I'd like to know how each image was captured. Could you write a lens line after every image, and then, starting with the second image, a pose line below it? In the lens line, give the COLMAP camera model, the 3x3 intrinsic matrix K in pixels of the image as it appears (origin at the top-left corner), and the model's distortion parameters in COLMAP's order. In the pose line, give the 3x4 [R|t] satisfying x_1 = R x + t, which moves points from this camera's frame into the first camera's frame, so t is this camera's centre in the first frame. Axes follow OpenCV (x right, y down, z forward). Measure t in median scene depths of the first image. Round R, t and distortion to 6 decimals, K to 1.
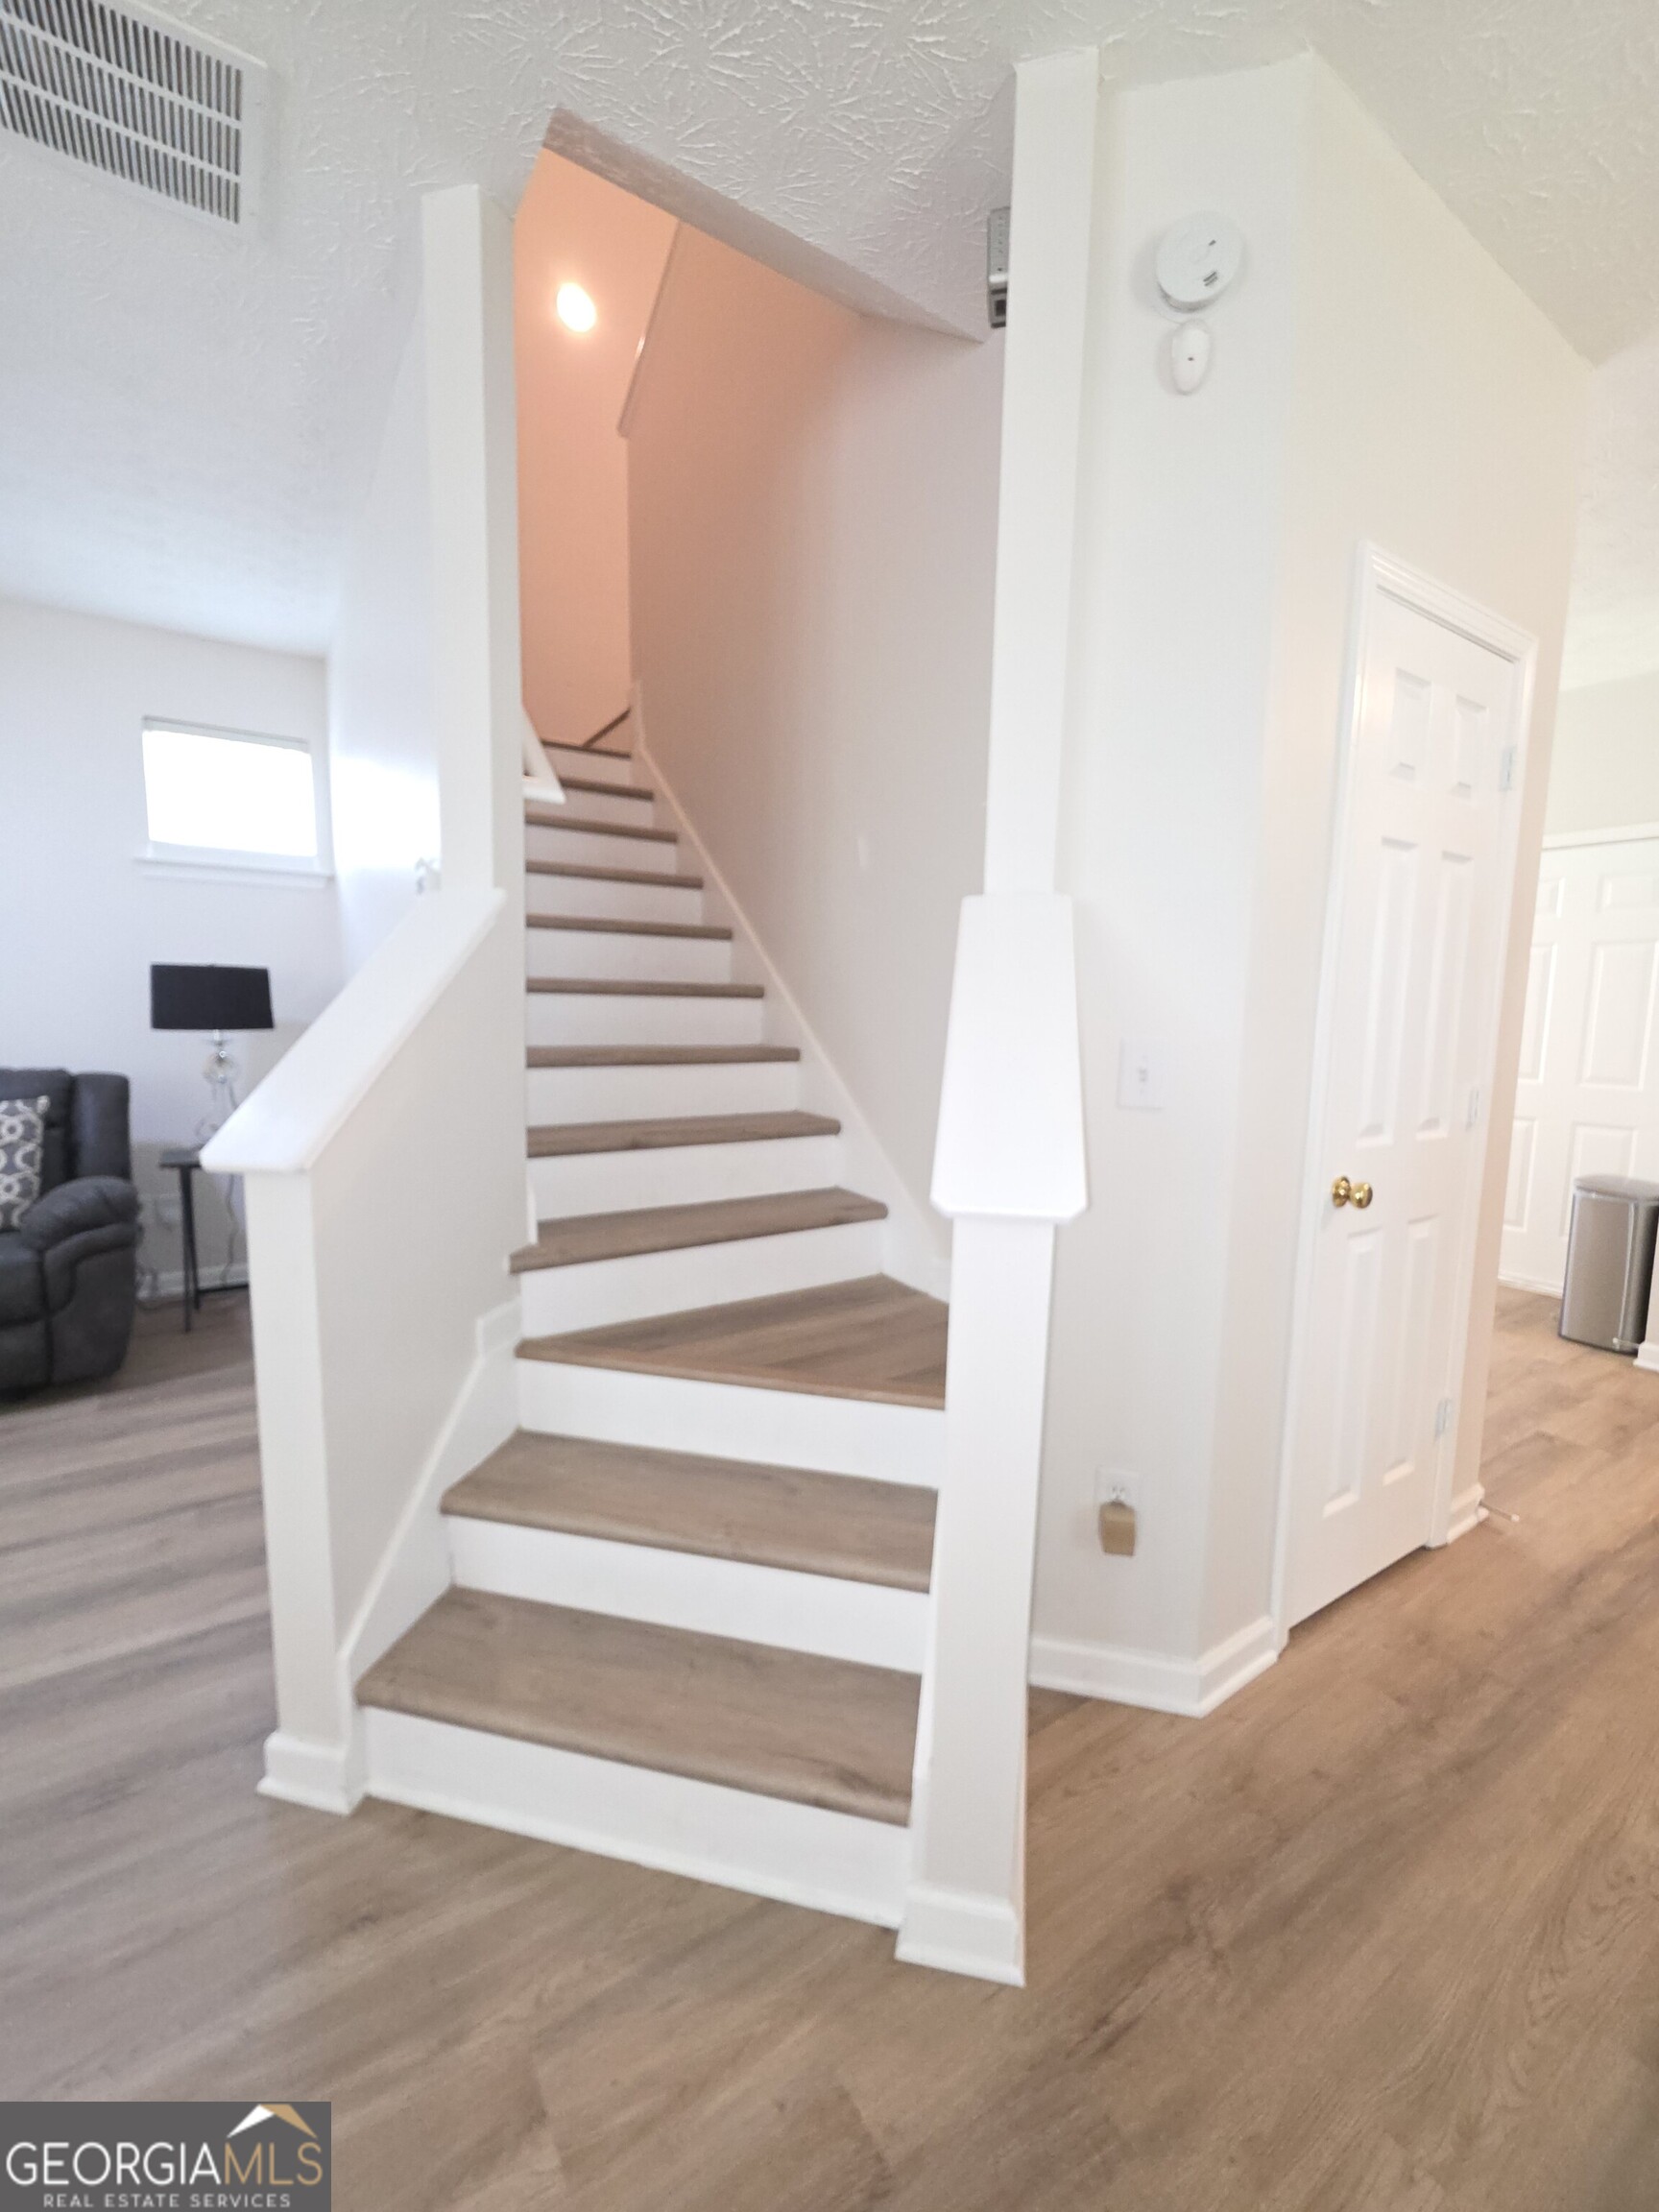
lens RADIAL K [[892.8, 0, 828.6], [0, 892.8, 1102.1], [0, 0, 1]] dist [-0.001091, -0.000019]
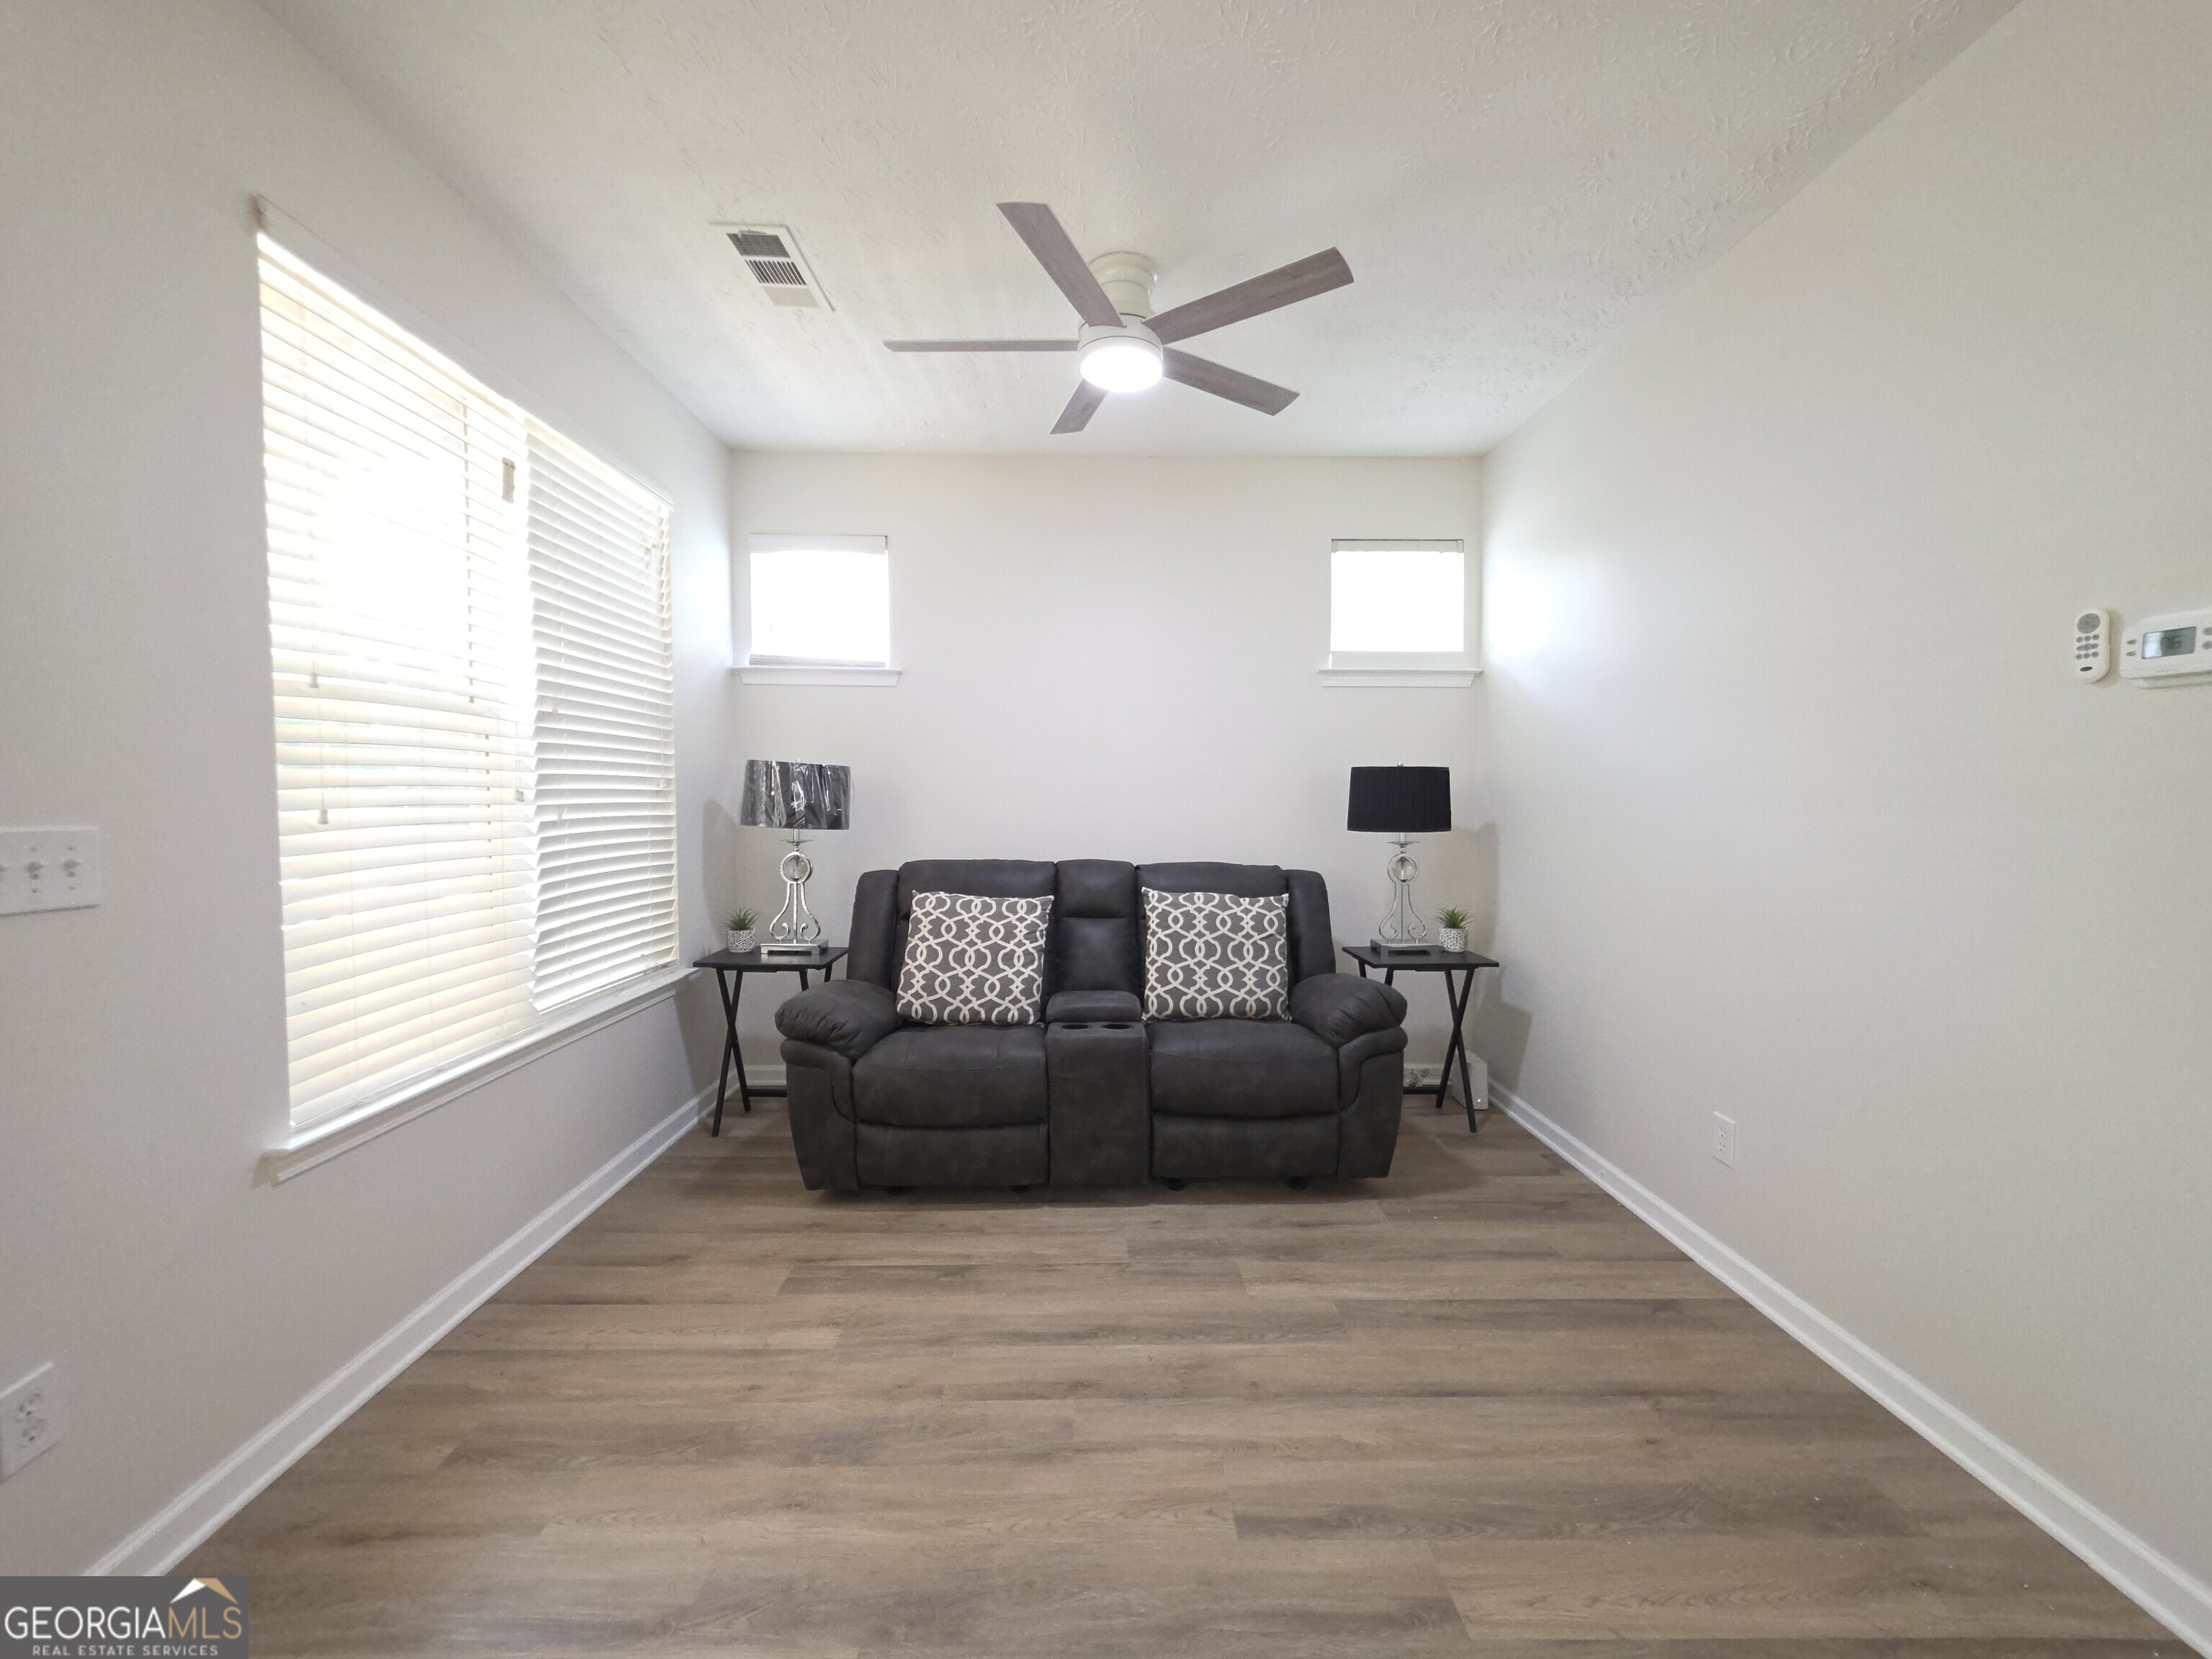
lens RADIAL K [[892.8, 0, 1111.2], [0, 892.8, 831.3], [0, 0, 1]] dist [-0.001091, -0.000019]
pose [[0.840145, 0.008050, -0.542303, -0.424328], [-0.046562, 0.997269, -0.057330, -0.007529], [0.540360, 0.073416, 0.838225, -0.017885]]
